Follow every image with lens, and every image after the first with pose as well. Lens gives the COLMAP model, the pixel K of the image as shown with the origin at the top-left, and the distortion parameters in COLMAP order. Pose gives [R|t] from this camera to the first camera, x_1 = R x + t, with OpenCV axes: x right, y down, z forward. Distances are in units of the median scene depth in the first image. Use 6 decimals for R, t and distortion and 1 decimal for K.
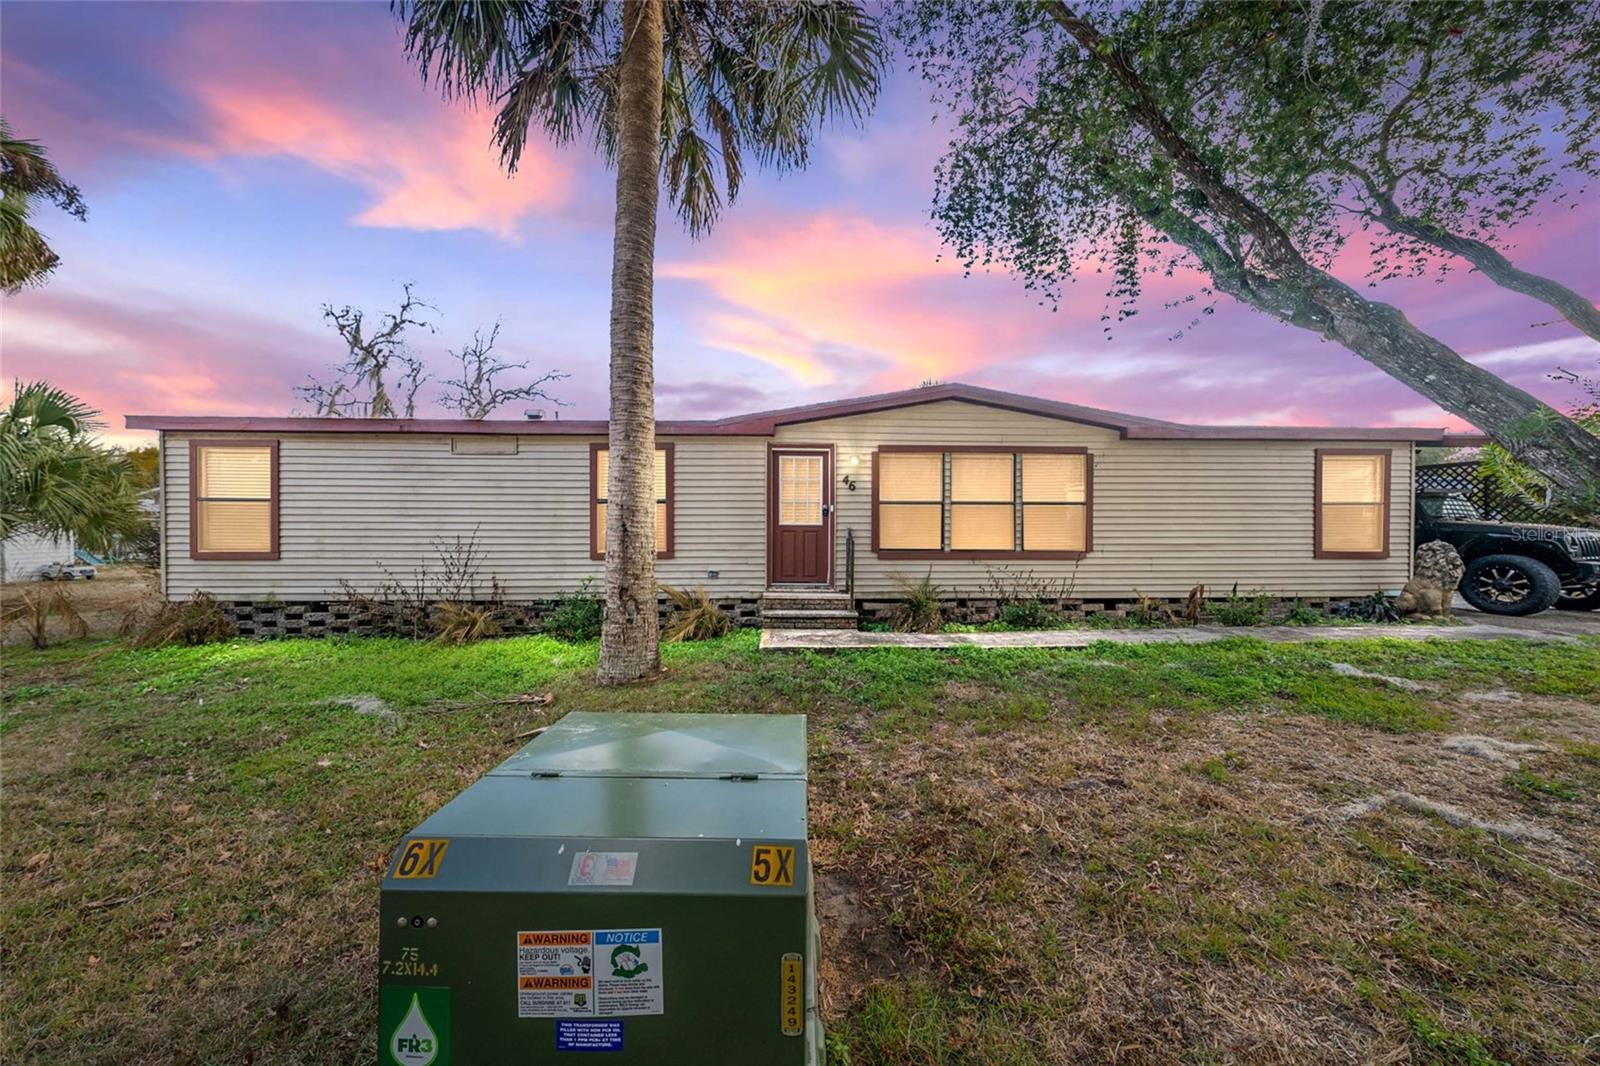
lens RADIAL K [[547.7, 0, 799.8], [0, 547.7, 531.0], [0, 0, 1]] dist [-0.001984, -0.000137]
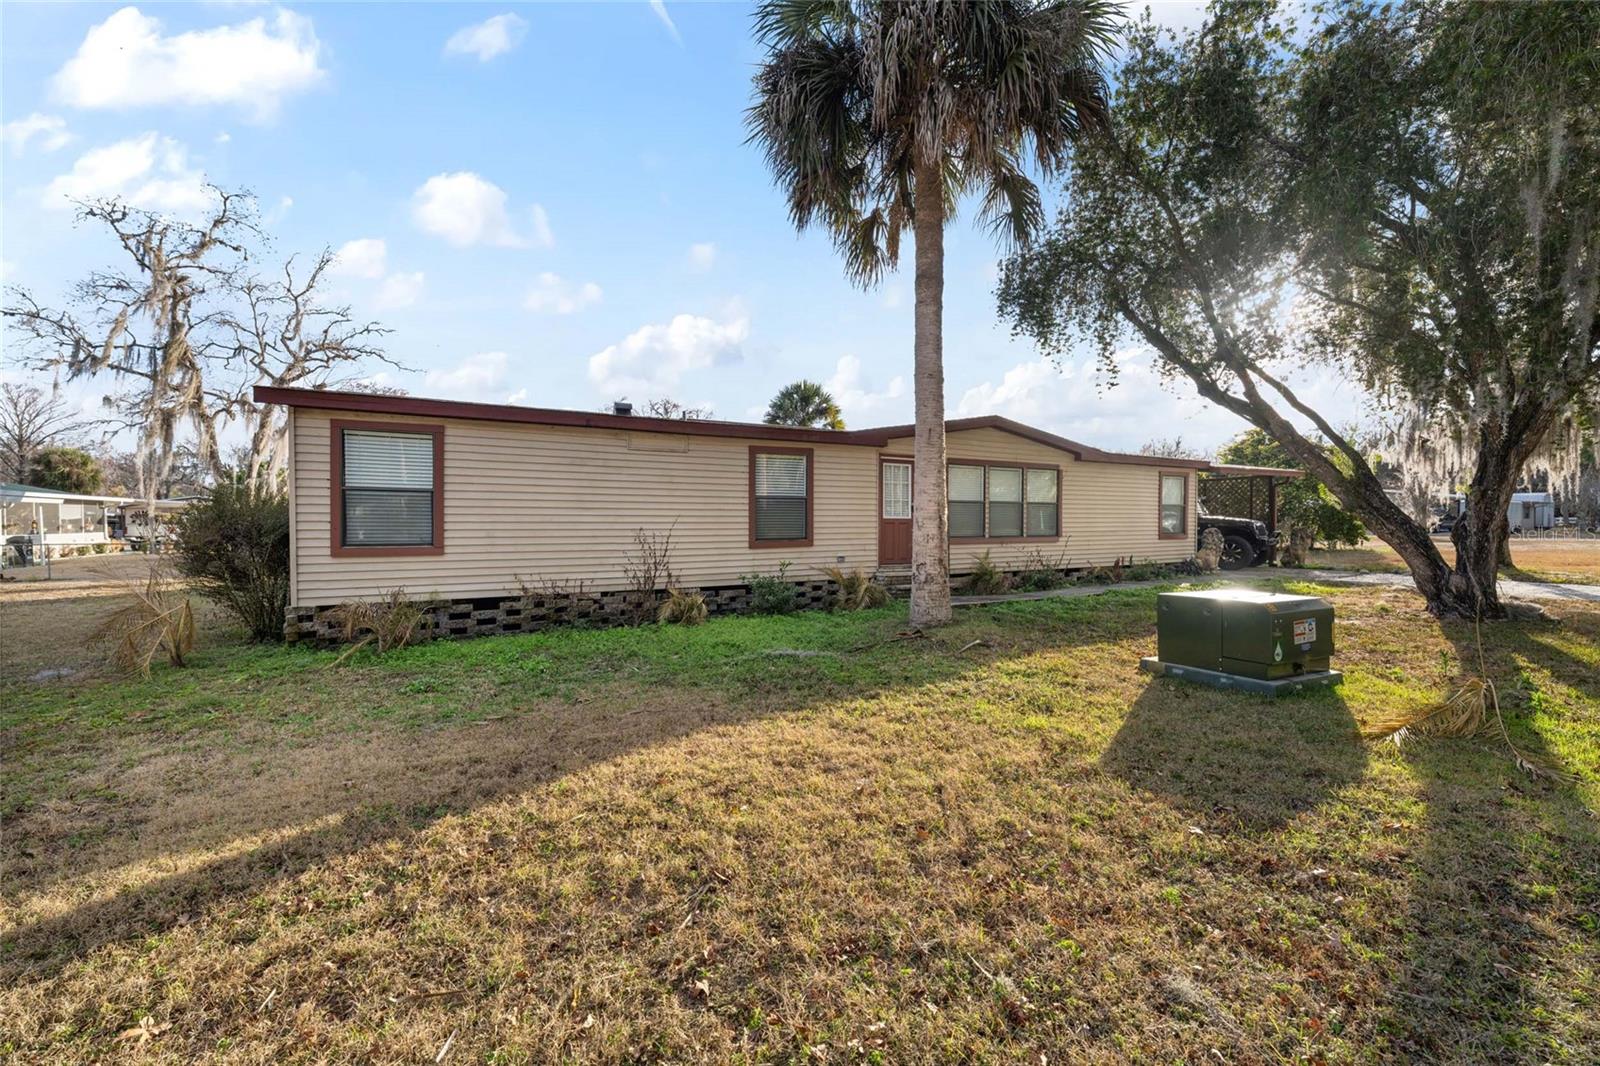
lens RADIAL K [[632.6, 0, 800.2], [0, 632.6, 530.2], [0, 0, 1]] dist [-0.001297, 0.000547]
pose [[0.900464, -0.007333, 0.434868, -0.864904], [0.006062, 0.999972, 0.004310, 0.008942], [-0.434887, -0.001245, 0.900484, -0.221307]]
